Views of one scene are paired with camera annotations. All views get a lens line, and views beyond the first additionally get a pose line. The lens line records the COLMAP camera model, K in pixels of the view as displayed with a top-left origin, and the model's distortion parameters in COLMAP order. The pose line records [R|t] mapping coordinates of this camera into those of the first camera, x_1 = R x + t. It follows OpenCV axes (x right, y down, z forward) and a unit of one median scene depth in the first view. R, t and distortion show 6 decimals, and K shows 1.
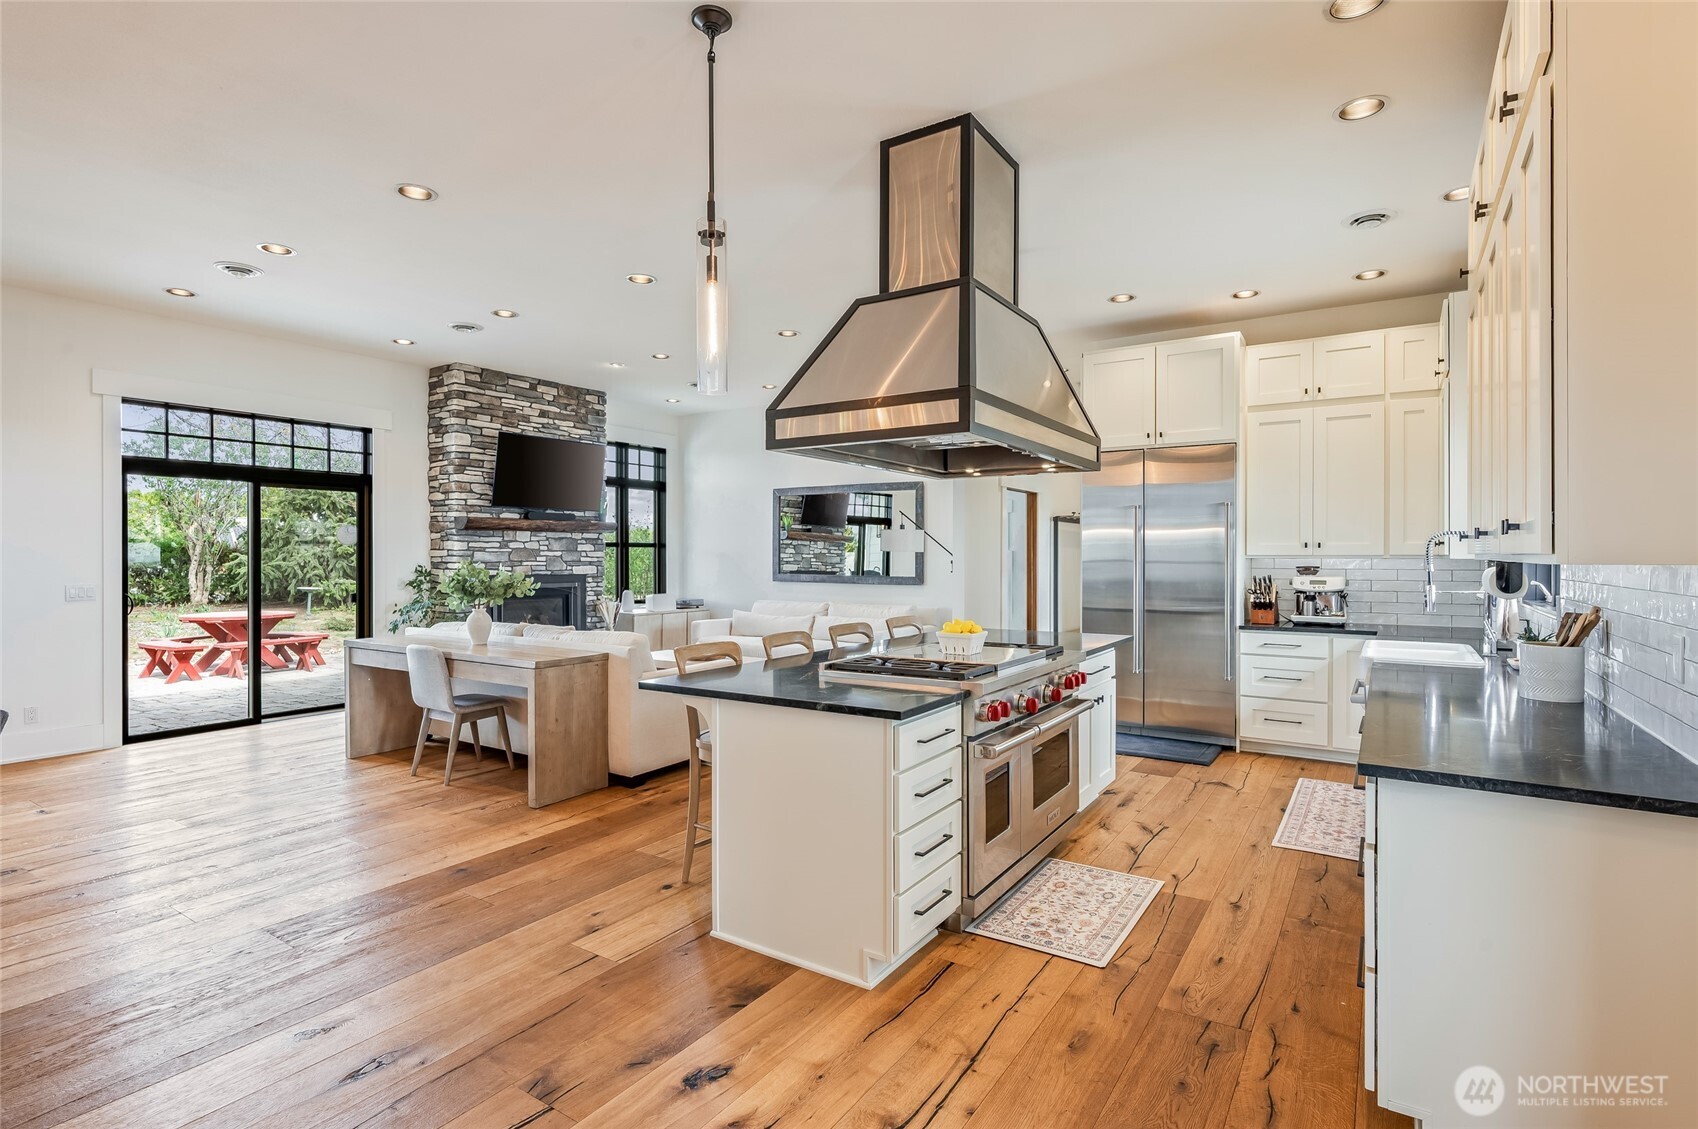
lens RADIAL K [[819.2, 0, 851.2], [0, 819.2, 557.6], [0, 0, 1]] dist [-0.000791, 0.000807]
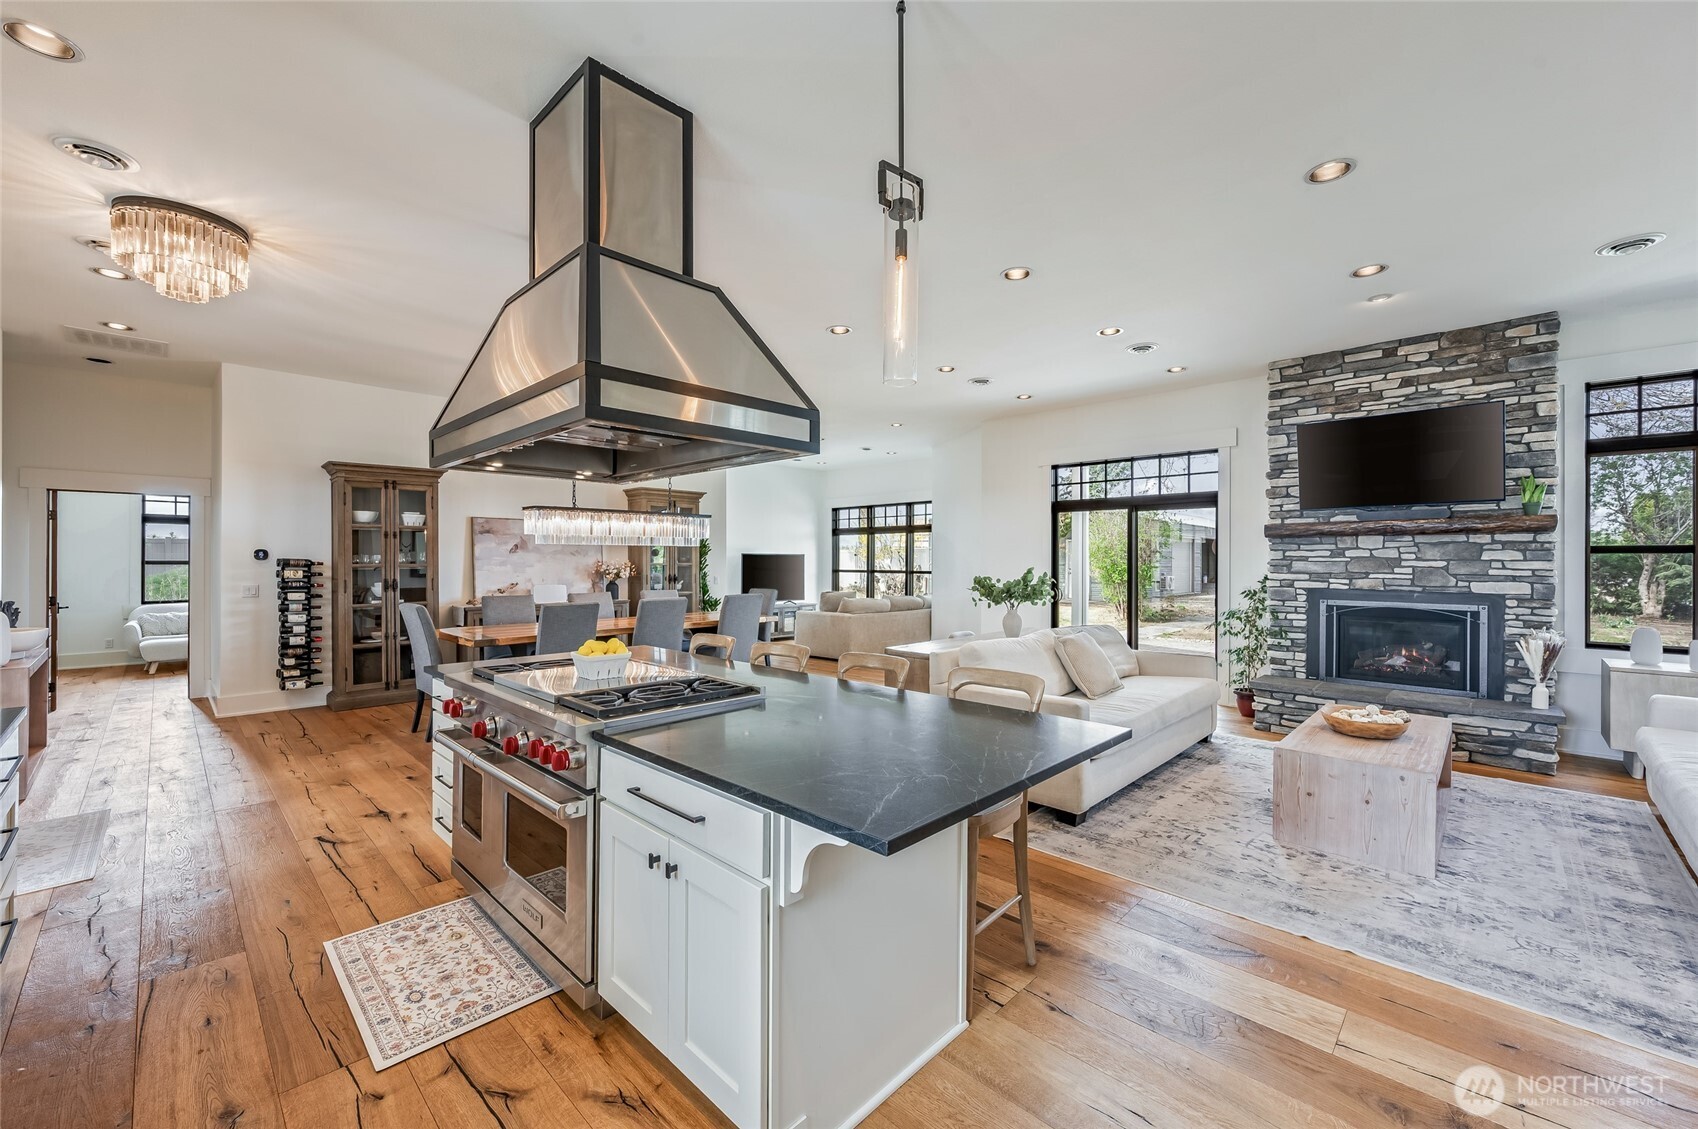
lens RADIAL K [[680.8, 0, 848.3], [0, 680.8, 554.1], [0, 0, 1]] dist [-0.000871, 0.001764]
pose [[-0.191470, -0.009168, -0.981456, 0.509188], [-0.006708, 0.999945, -0.008032, -0.007690], [0.981476, 0.005045, -0.191521, 0.883392]]
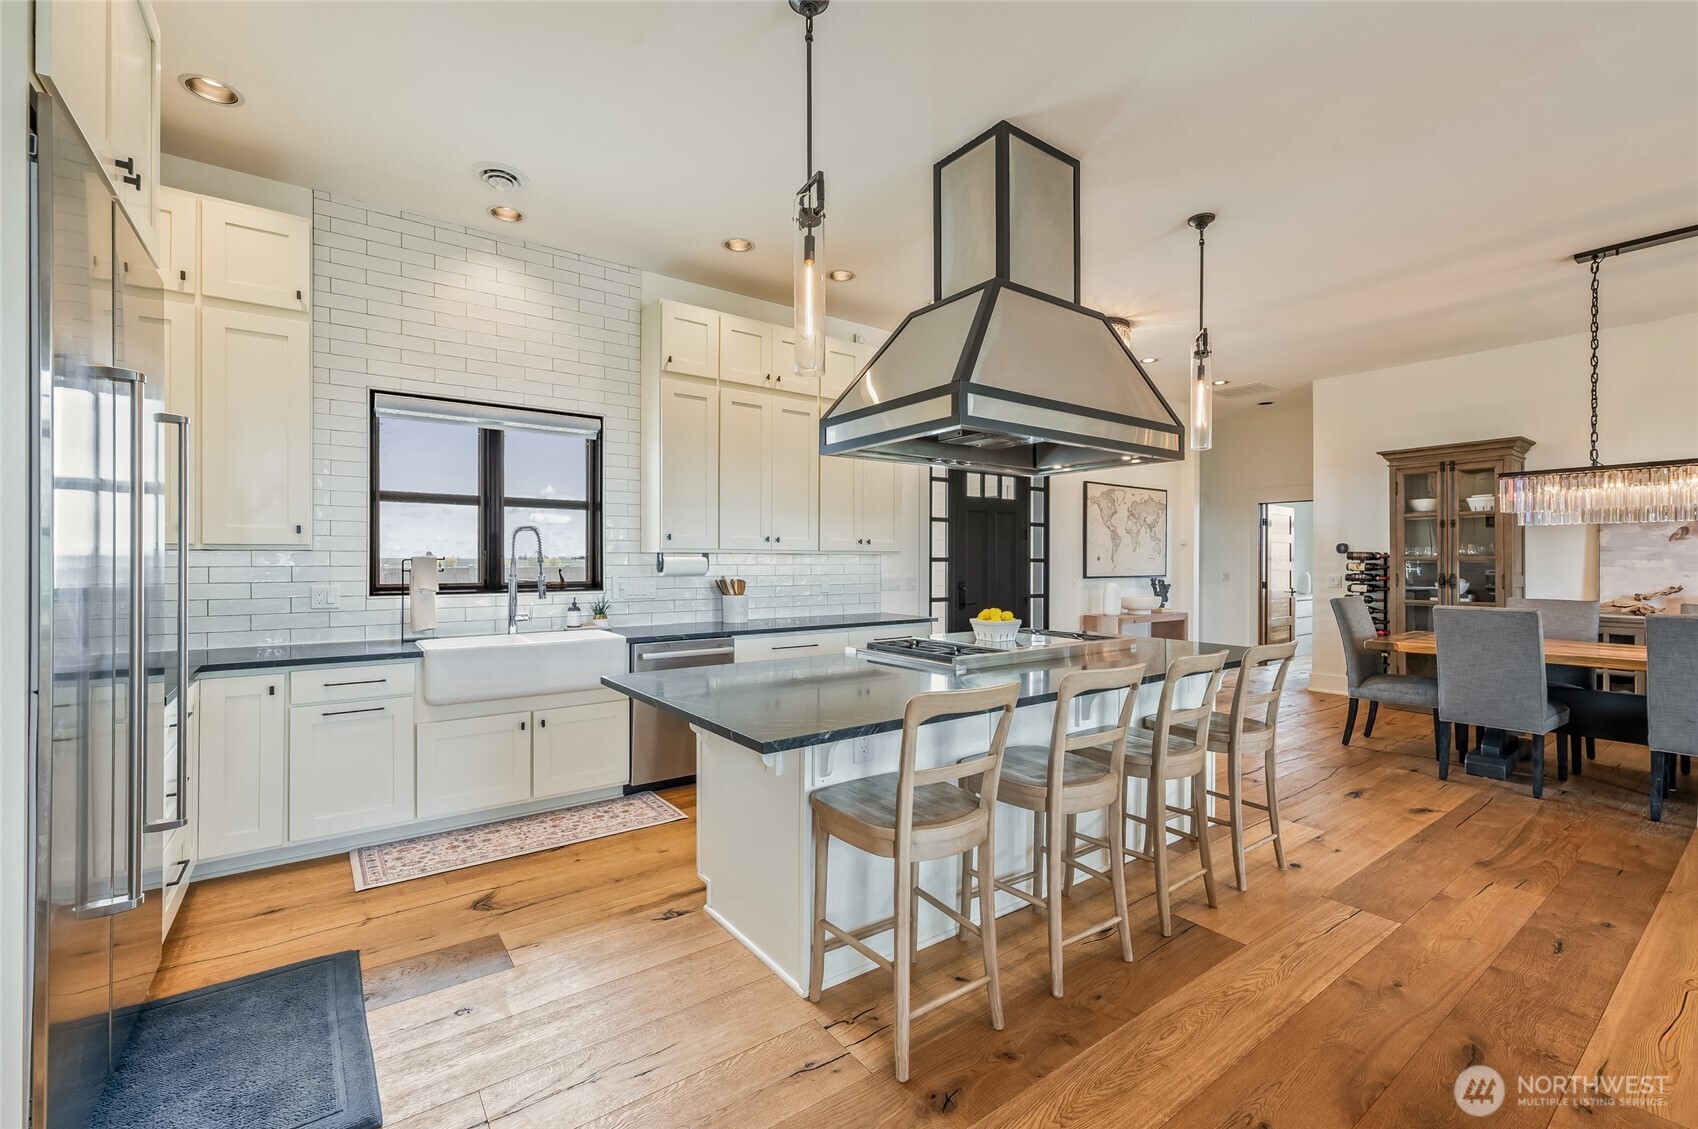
lens RADIAL K [[728.8, 0, 842.3], [0, 728.8, 559.1], [0, 0, 1]] dist [0.002289, 0.000227]
pose [[-0.937256, -0.001593, 0.348639, -0.006949], [-0.000746, 0.999996, 0.002563, 0.006289], [-0.348642, 0.002142, -0.937254, 1.227095]]
